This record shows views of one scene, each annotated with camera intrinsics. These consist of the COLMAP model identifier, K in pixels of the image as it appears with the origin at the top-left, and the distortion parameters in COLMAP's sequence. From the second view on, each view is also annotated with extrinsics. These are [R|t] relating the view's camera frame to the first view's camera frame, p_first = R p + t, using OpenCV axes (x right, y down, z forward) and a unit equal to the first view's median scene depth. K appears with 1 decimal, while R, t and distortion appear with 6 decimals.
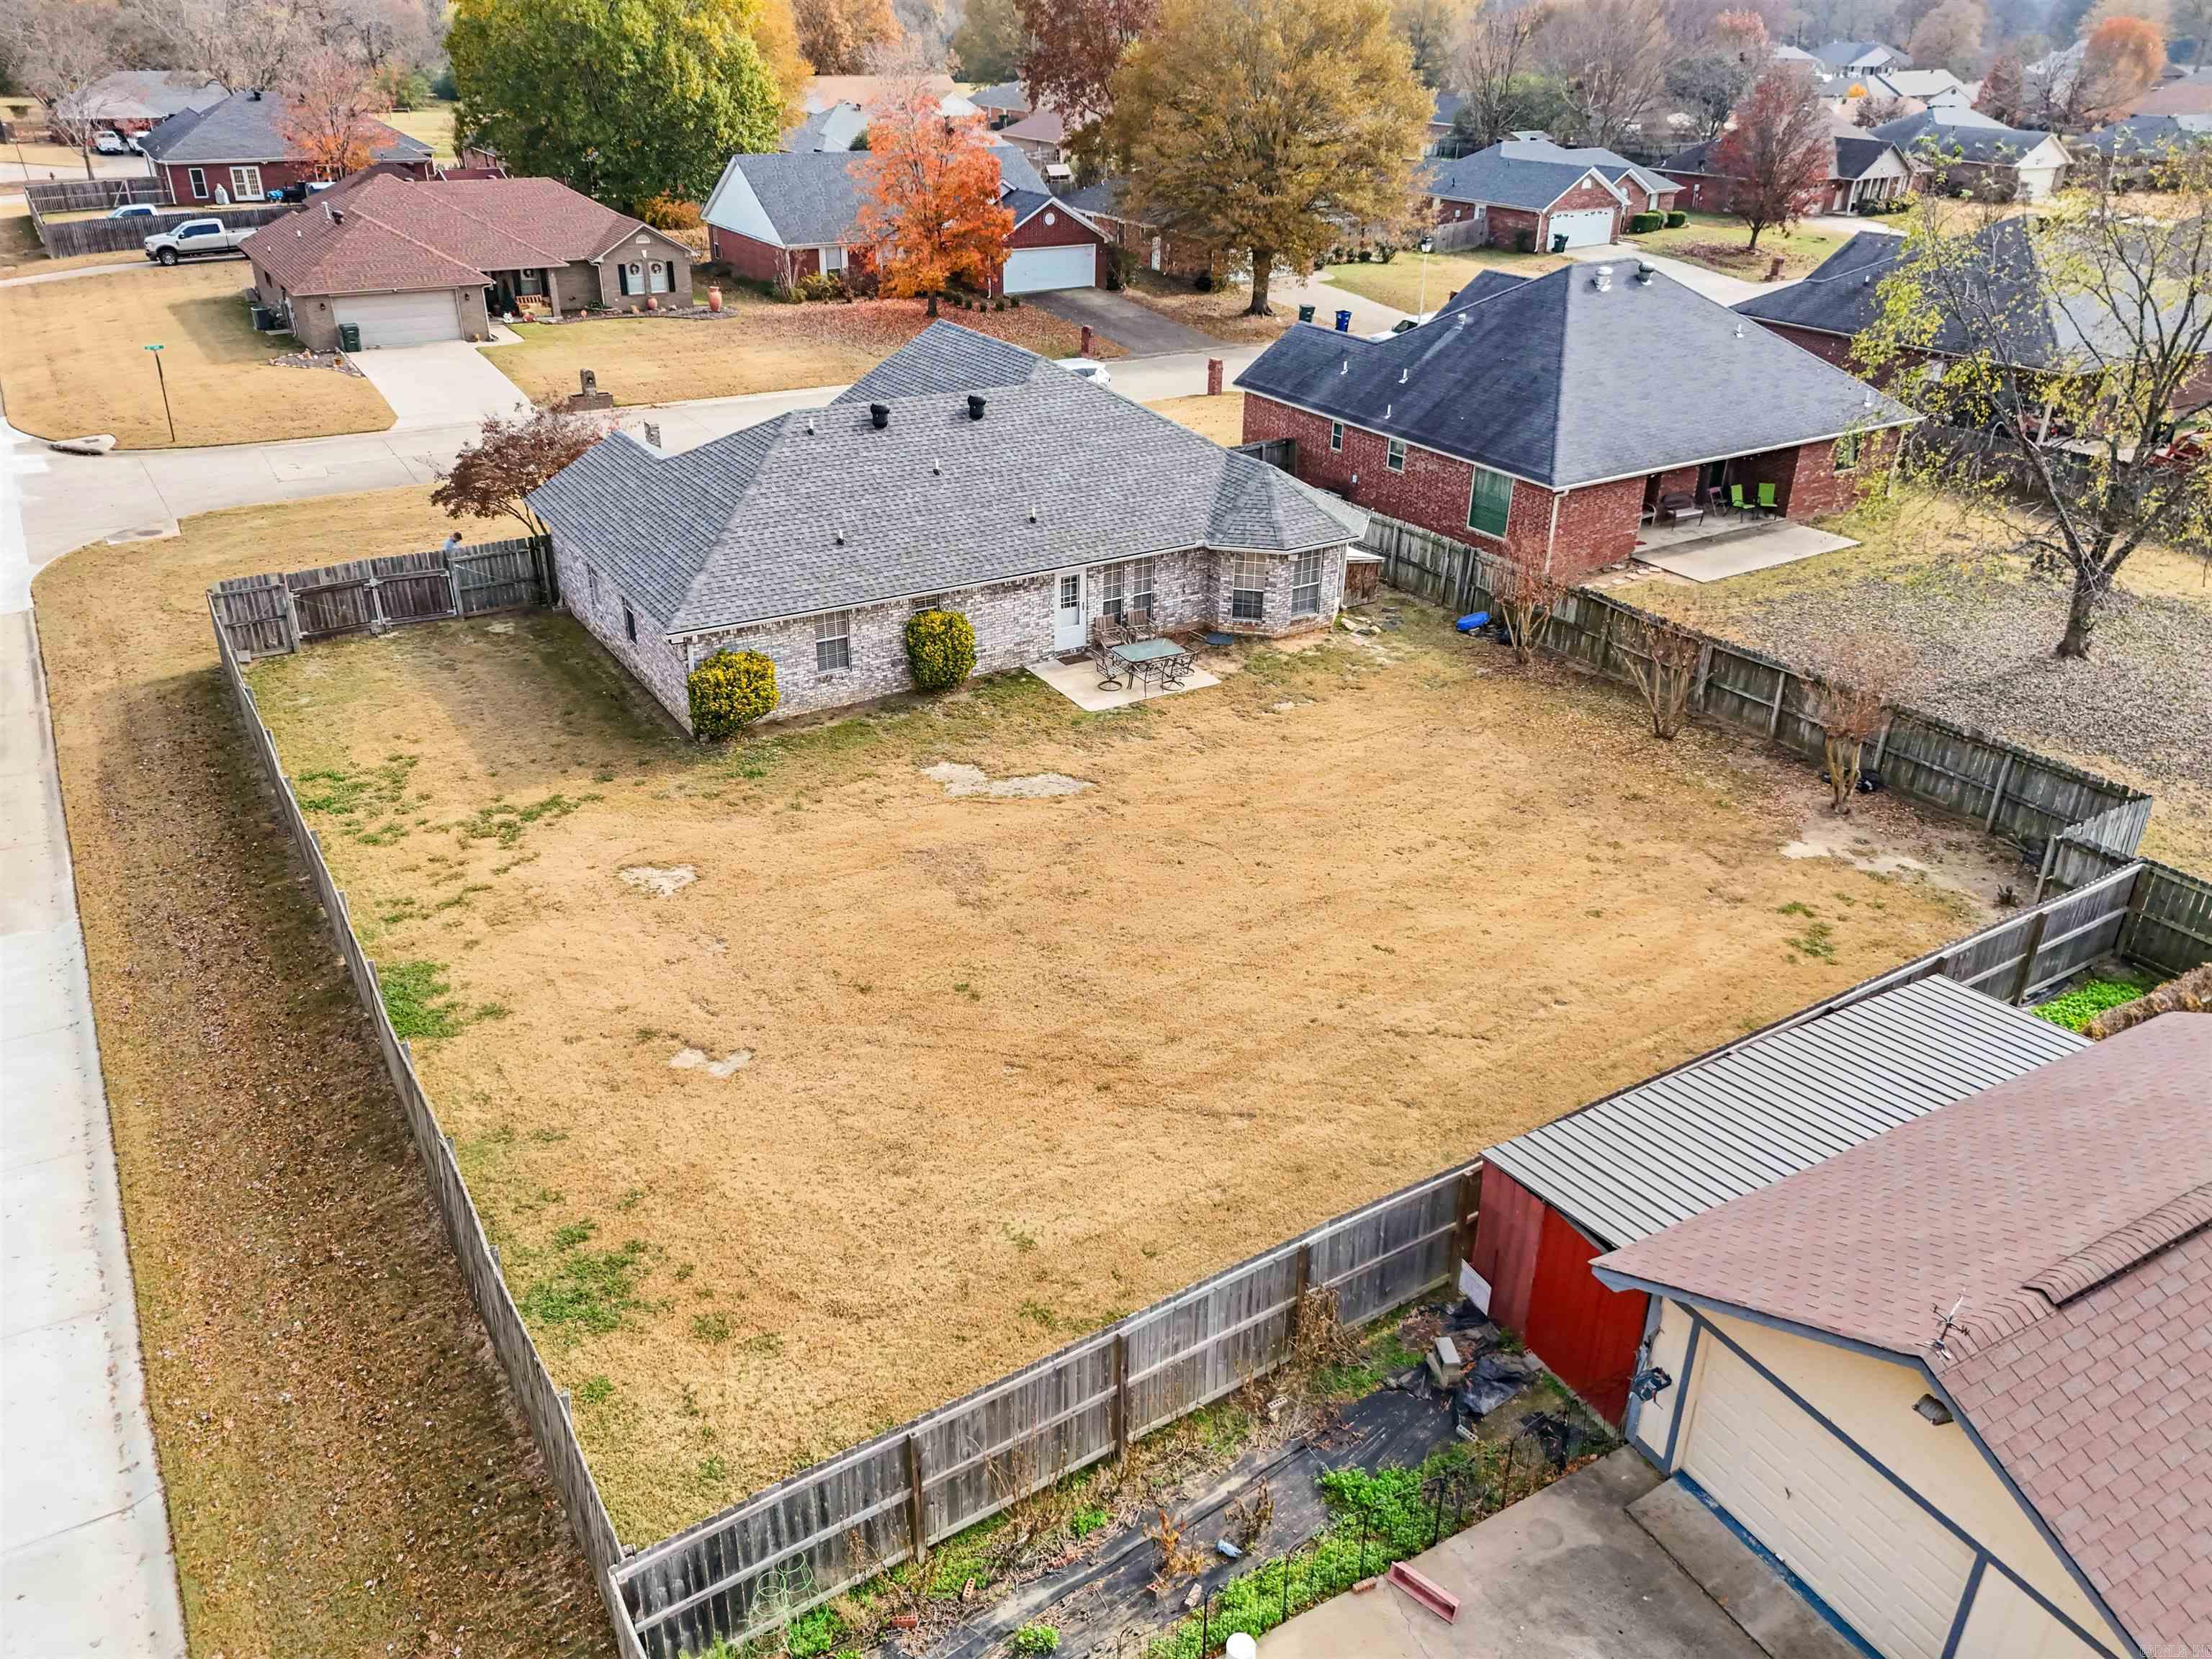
lens RADIAL K [[1665.9, 0, 1106.0], [0, 1665.9, 829.5], [0, 0, 1]] dist [0.141231, -0.242393]
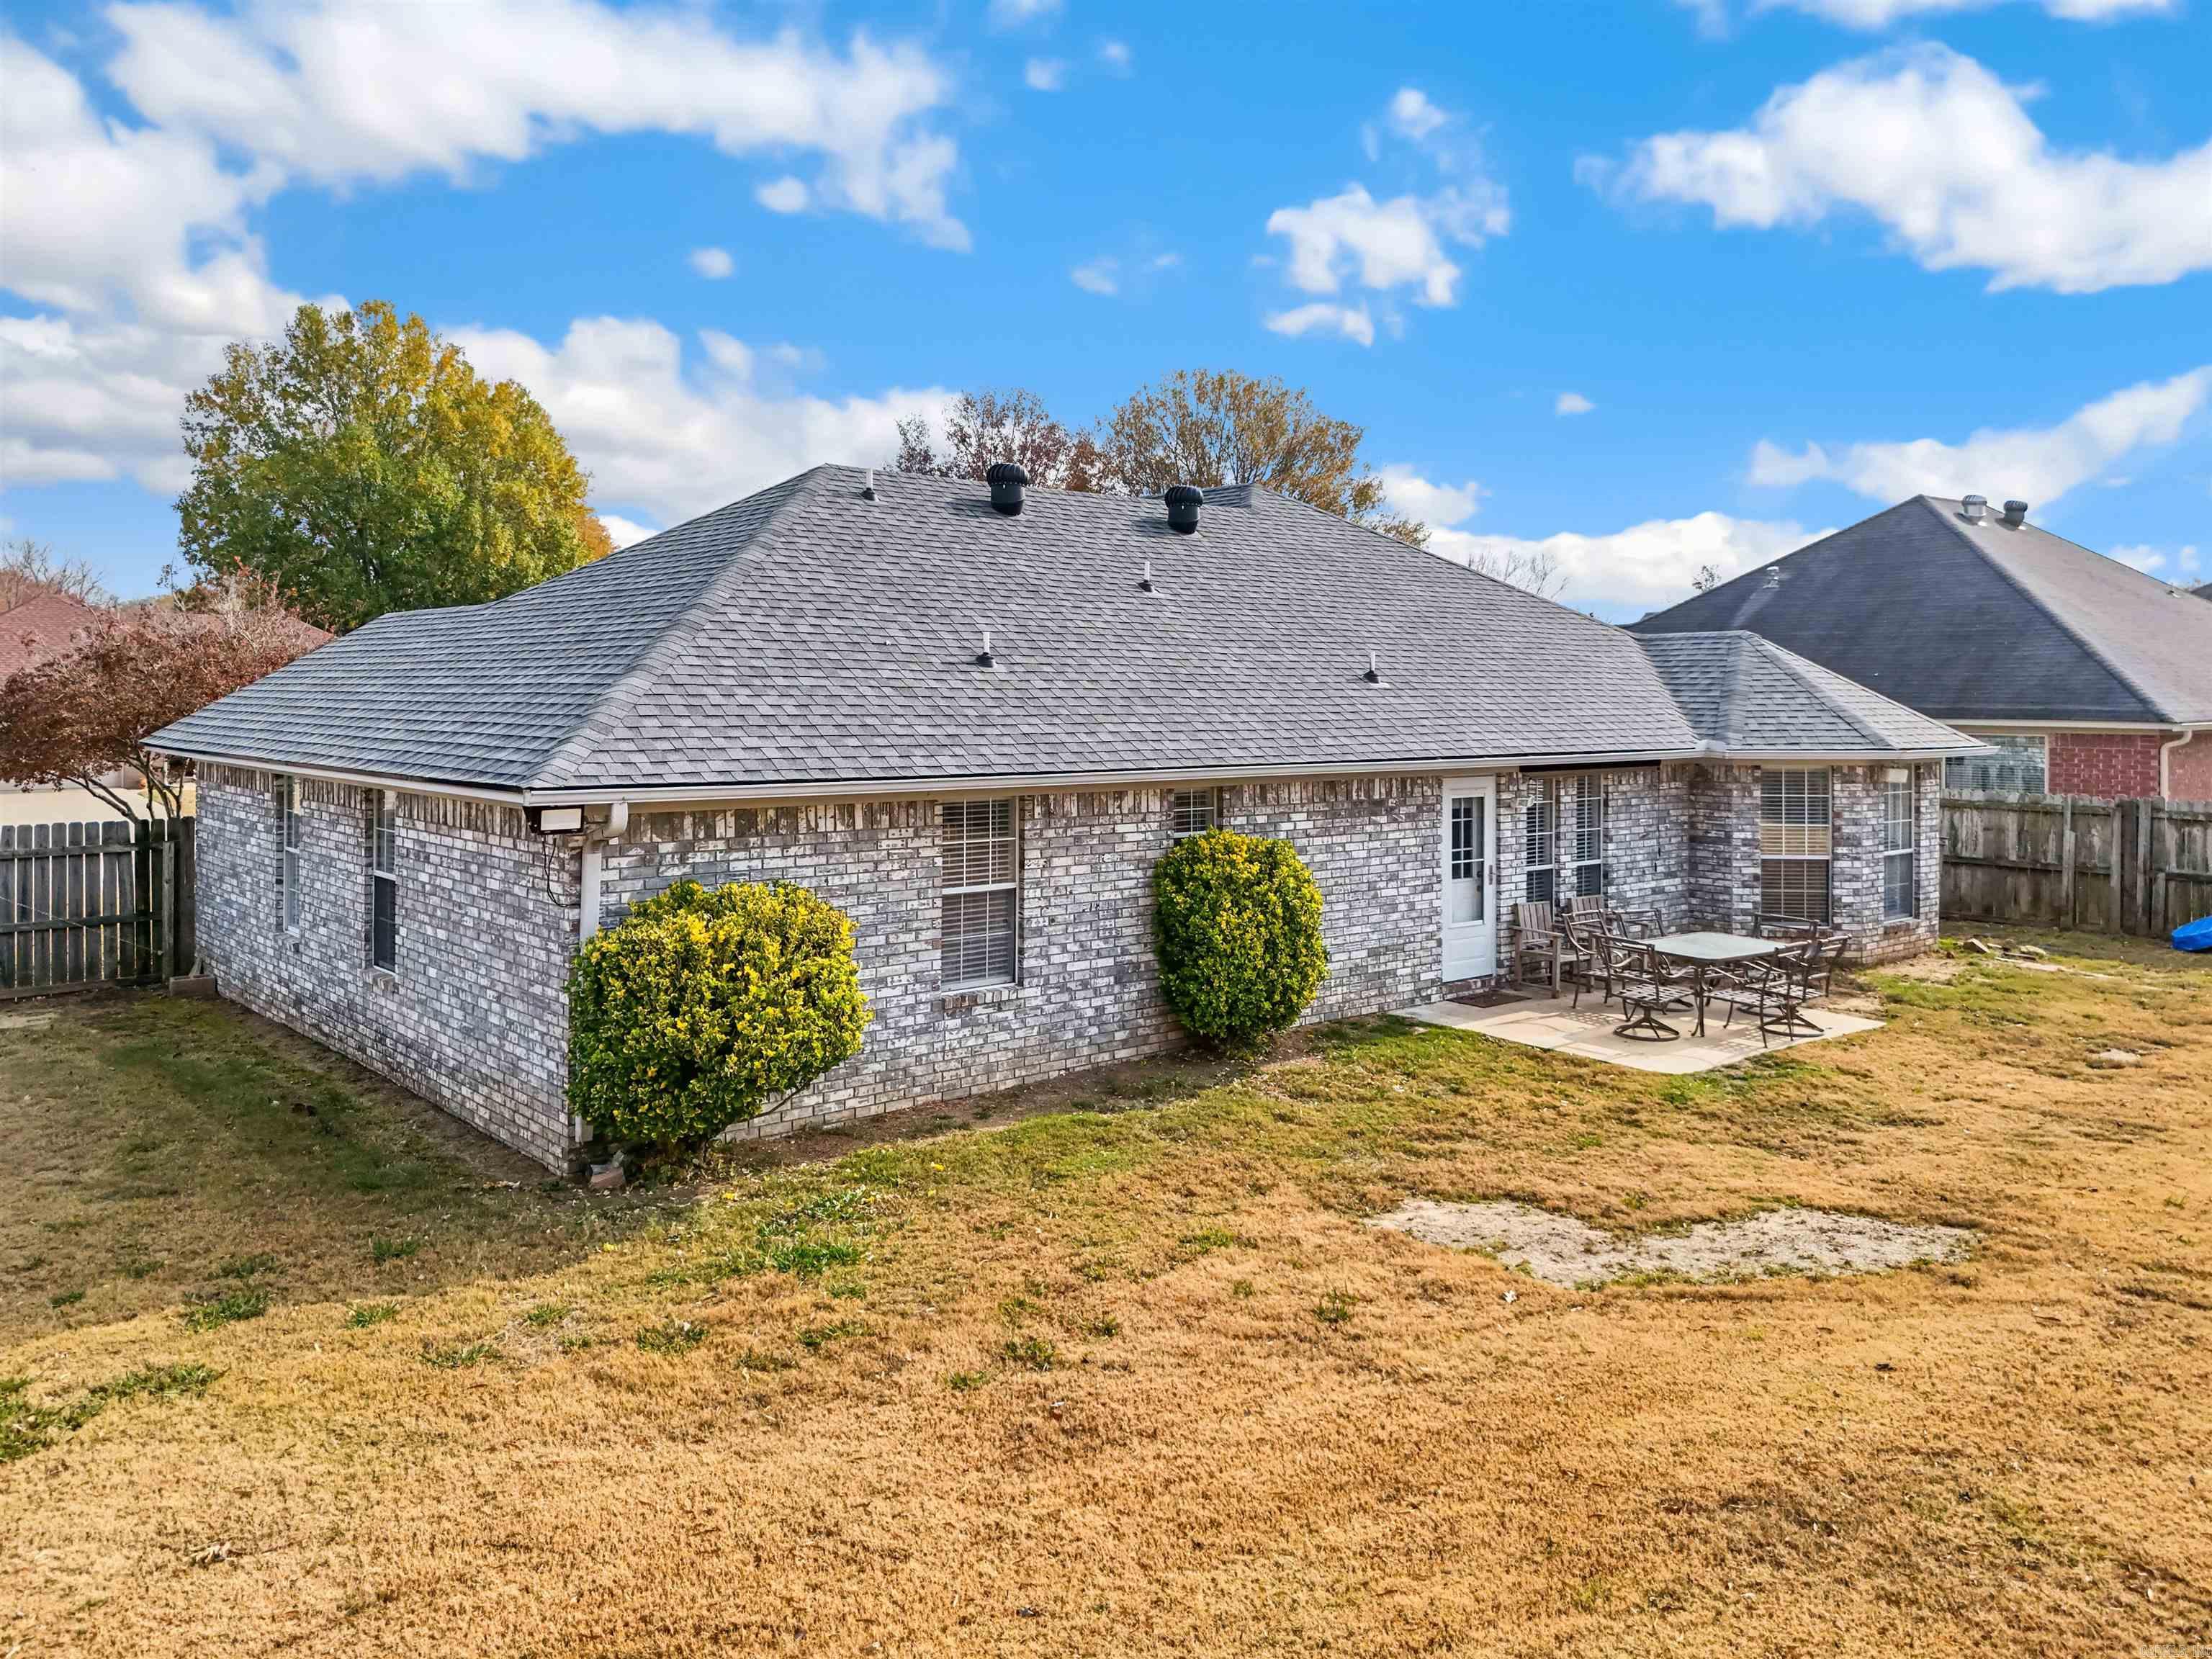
lens RADIAL K [[1679.0, 0, 1095.7], [0, 1679.0, 698.7], [0, 0, 1]] dist [0.085626, -0.077456]
pose [[0.989130, -0.012176, 0.146537, -0.179924], [0.077090, 0.891569, -0.446275, 0.011031], [-0.125214, 0.452721, 0.882817, 0.624563]]
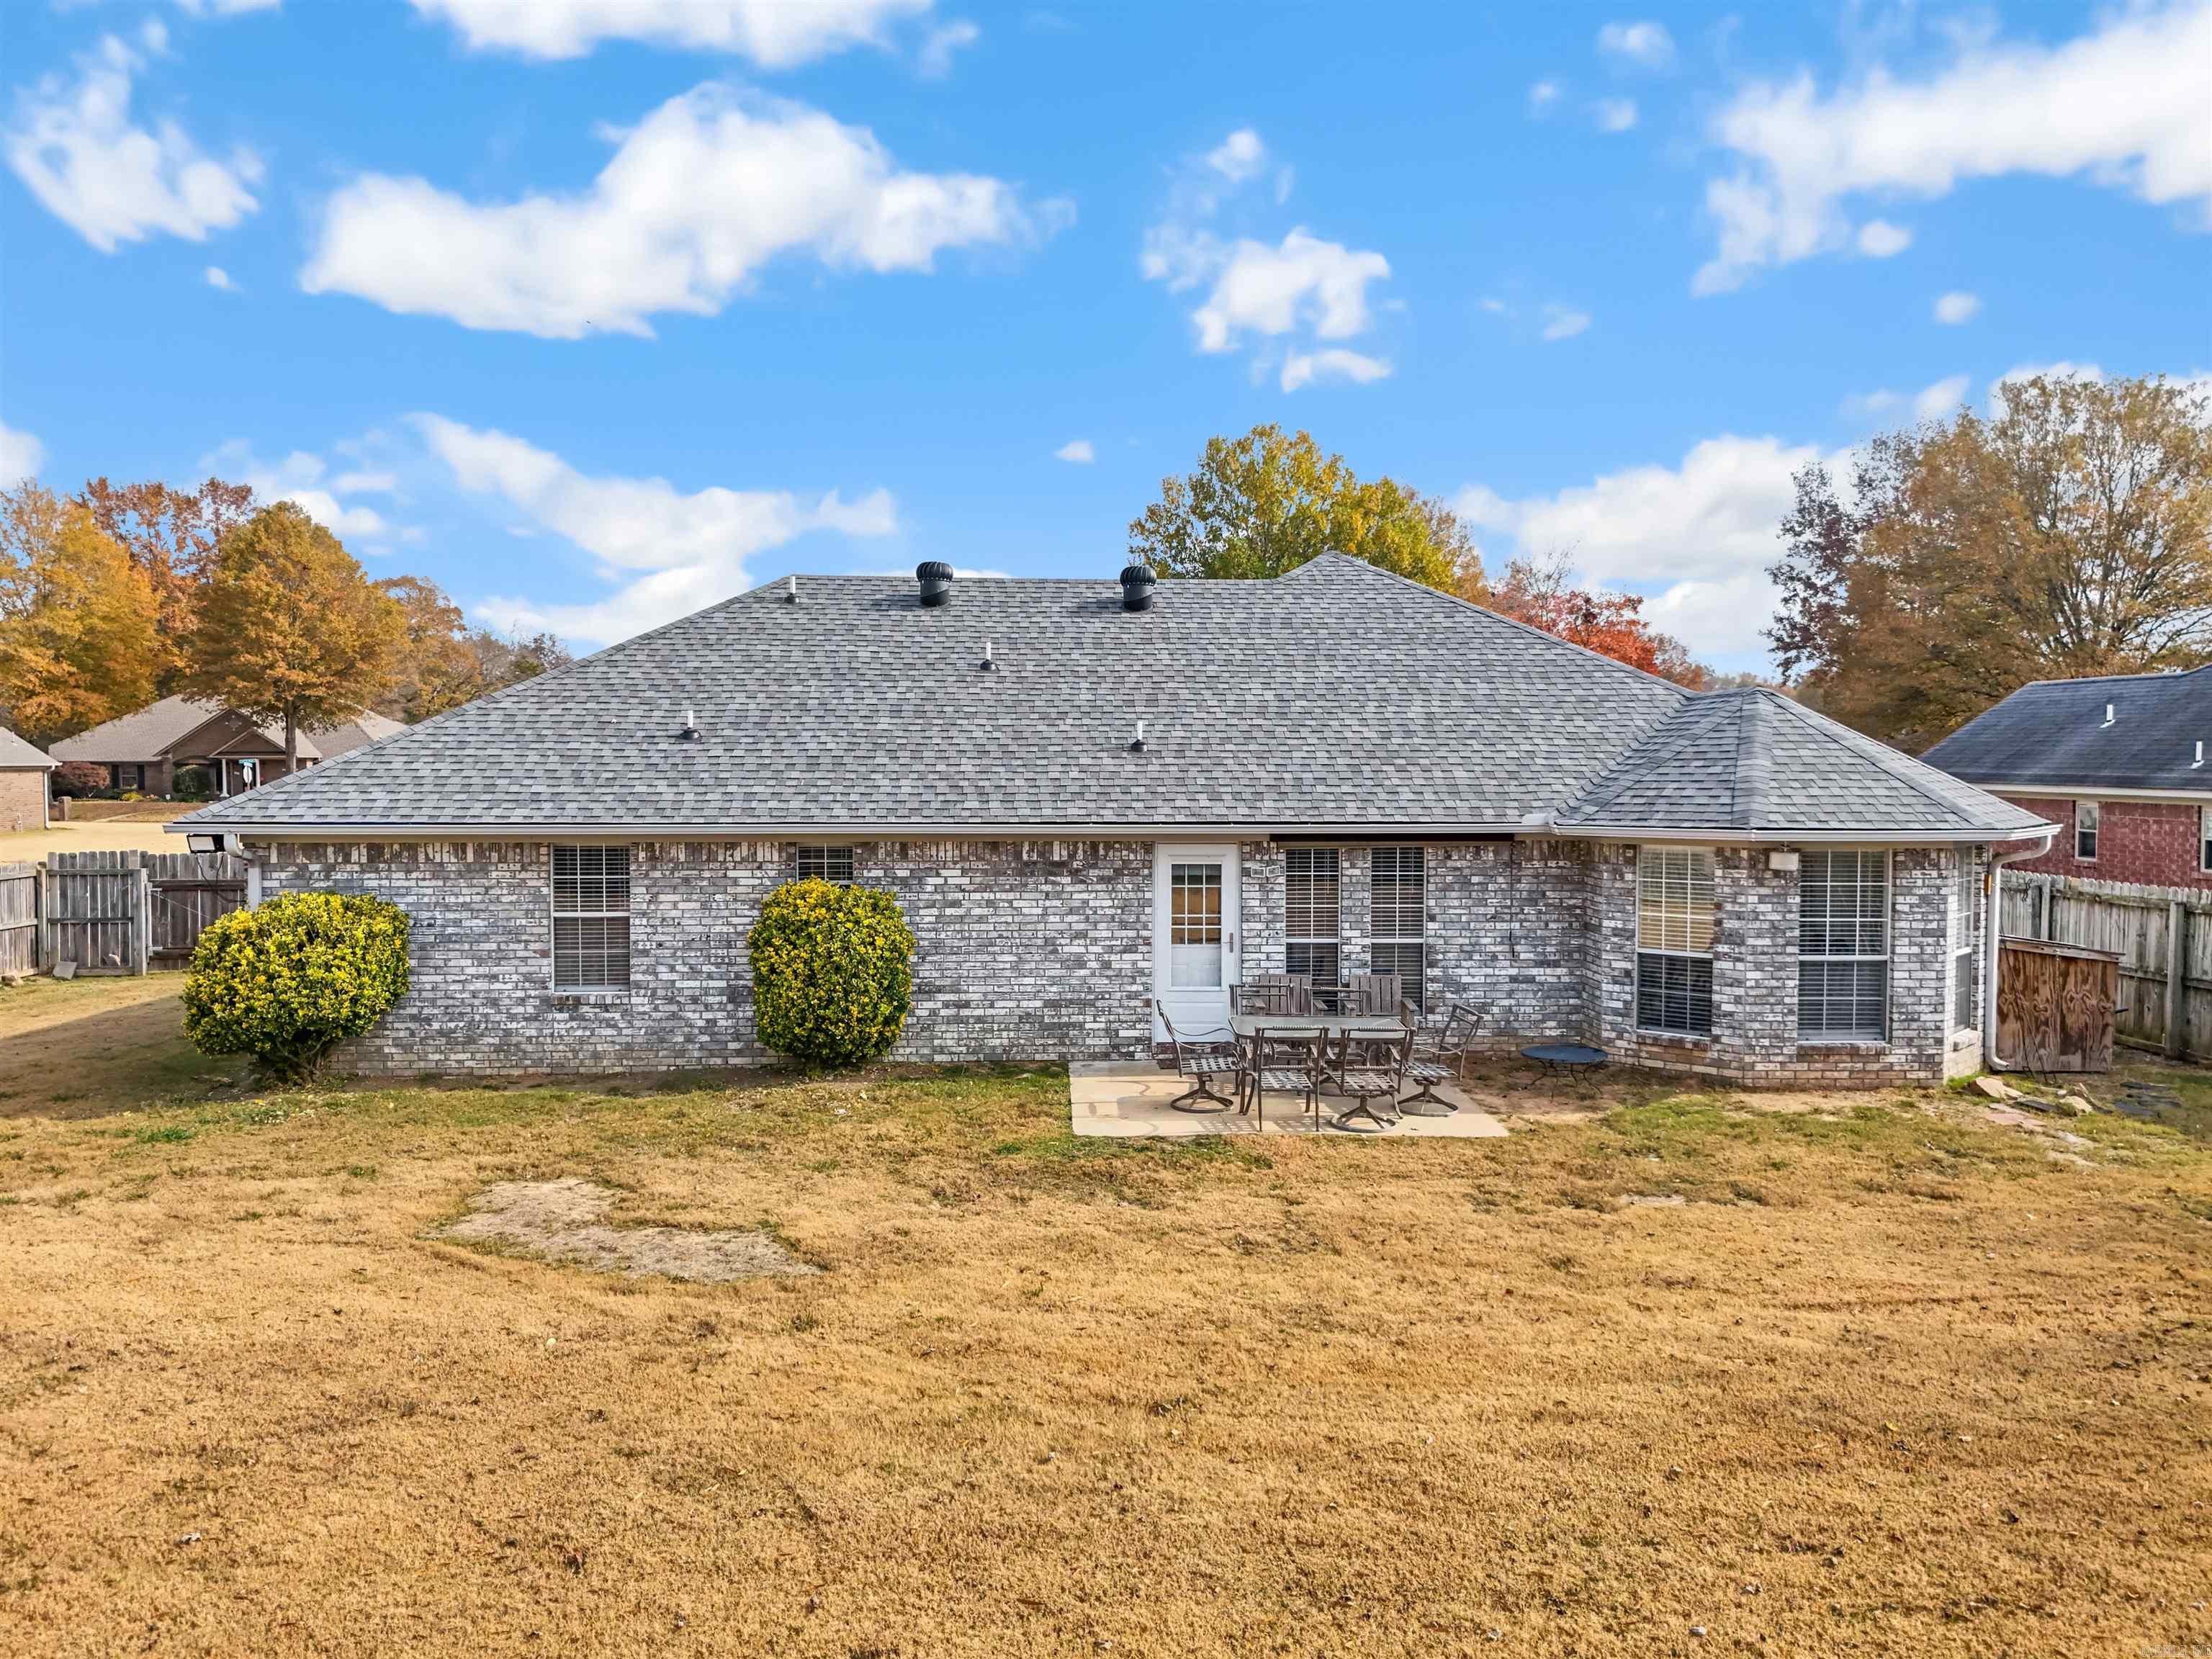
lens RADIAL K [[1665.9, 0, 1106.0], [0, 1665.9, 829.5], [0, 0, 1]] dist [0.141231, -0.242393]
pose [[0.874265, 0.011654, -0.485310, 0.167869], [-0.211702, 0.908794, -0.359550, -0.000534], [0.436857, 0.417083, 0.796993, 0.649093]]
